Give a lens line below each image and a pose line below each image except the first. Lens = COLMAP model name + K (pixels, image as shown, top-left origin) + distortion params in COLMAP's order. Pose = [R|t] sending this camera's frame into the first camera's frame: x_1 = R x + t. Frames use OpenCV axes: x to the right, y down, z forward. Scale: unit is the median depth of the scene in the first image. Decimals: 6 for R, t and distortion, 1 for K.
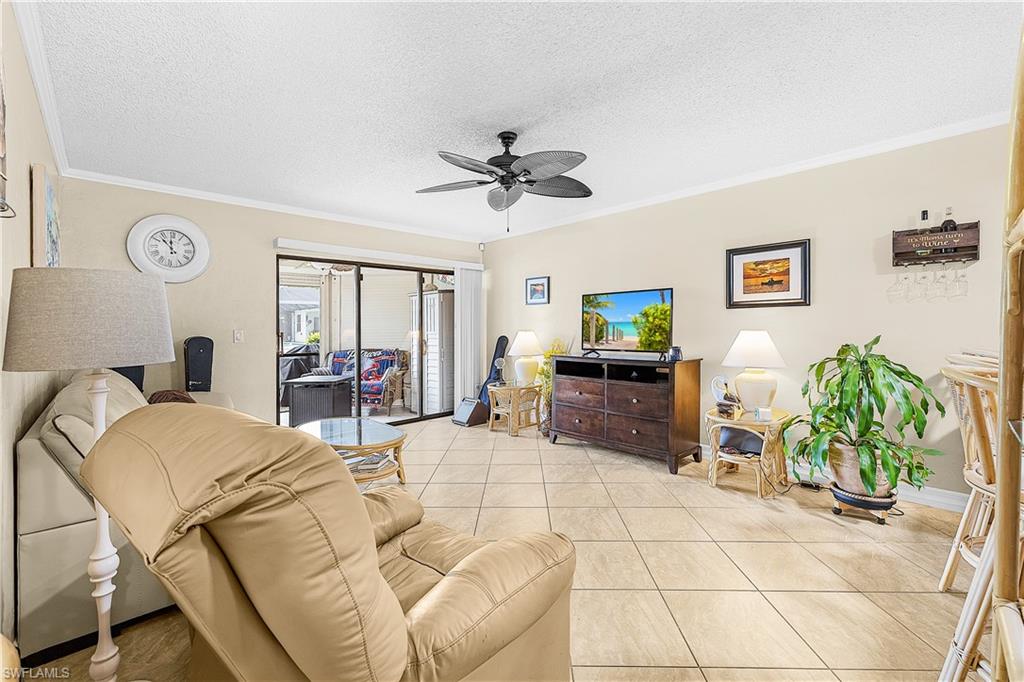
lens RADIAL K [[428.2, 0, 513.4], [0, 428.2, 331.1], [0, 0, 1]] dist [-0.010524, 0.000034]
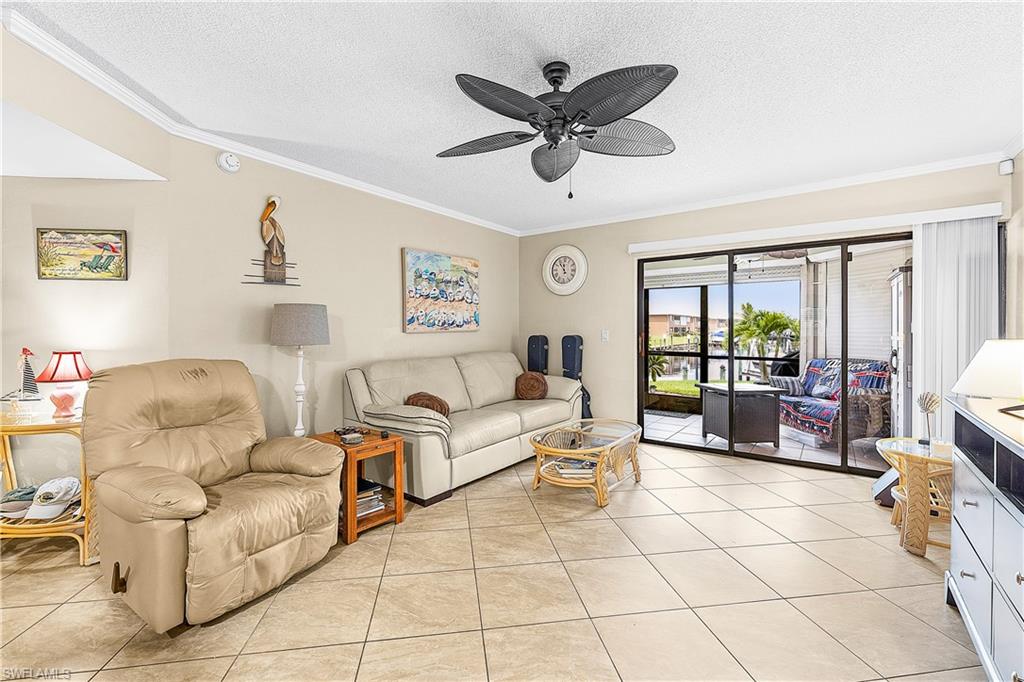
lens RADIAL K [[438.8, 0, 516.6], [0, 438.8, 332.8], [0, 0, 1]] dist [-0.000803, -0.000279]
pose [[0.174459, 0.015191, -0.984547, 0.472082], [-0.011684, 0.999843, 0.013356, -0.008978], [0.984595, 0.009174, 0.174609, 0.518962]]
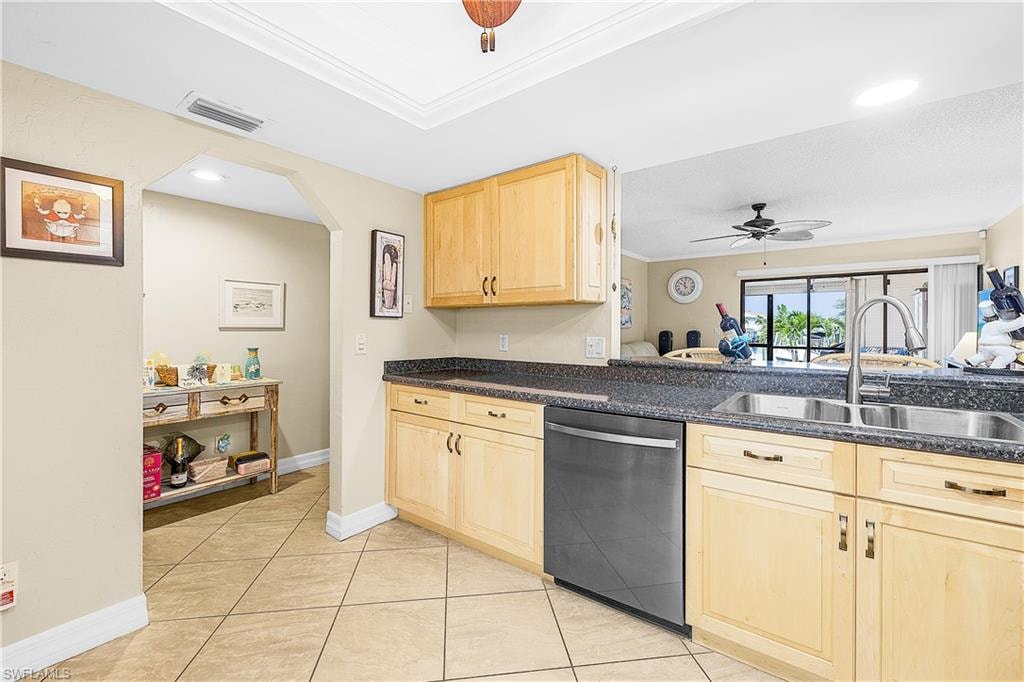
lens RADIAL K [[428.2, 0, 513.4], [0, 428.2, 331.1], [0, 0, 1]] dist [-0.010524, 0.000034]
pose [[0.139836, 0.017443, -0.990021, 0.915764], [-0.011585, 0.999805, 0.015979, -0.005448], [0.990107, 0.009235, 0.140010, -0.065312]]
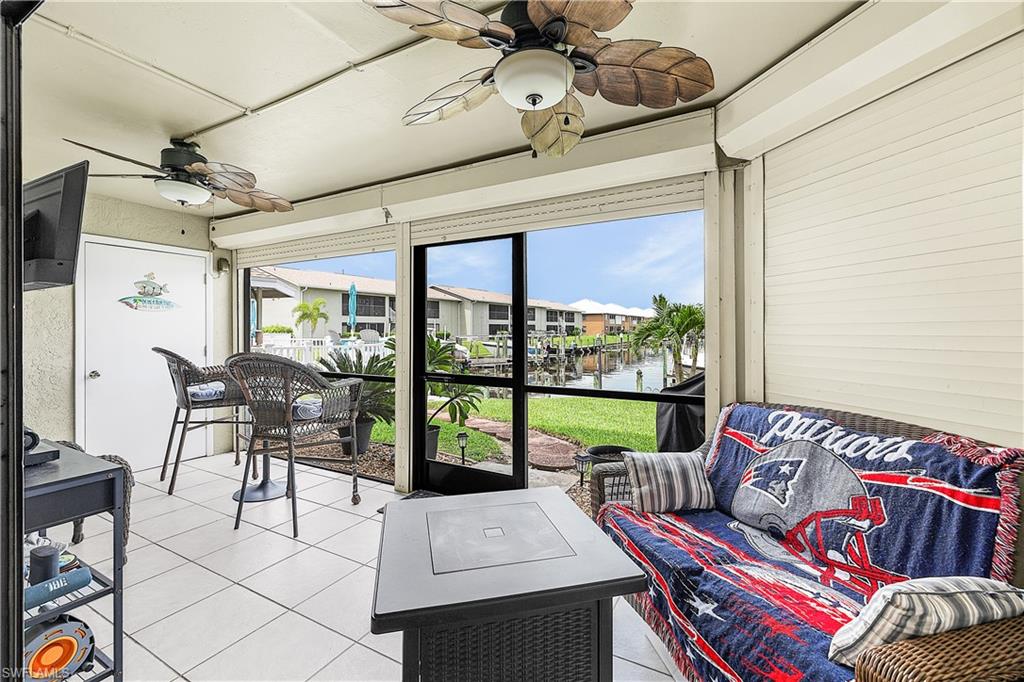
lens RADIAL K [[435.6, 0, 525.1], [0, 435.6, 328.7], [0, 0, 1]] dist [0.000083, -0.000005]
pose [[0.310429, 0.004893, -0.950584, -0.260155], [-0.004809, 0.999982, 0.003577, -0.012125], [0.950584, 0.003461, 0.310447, 1.233616]]
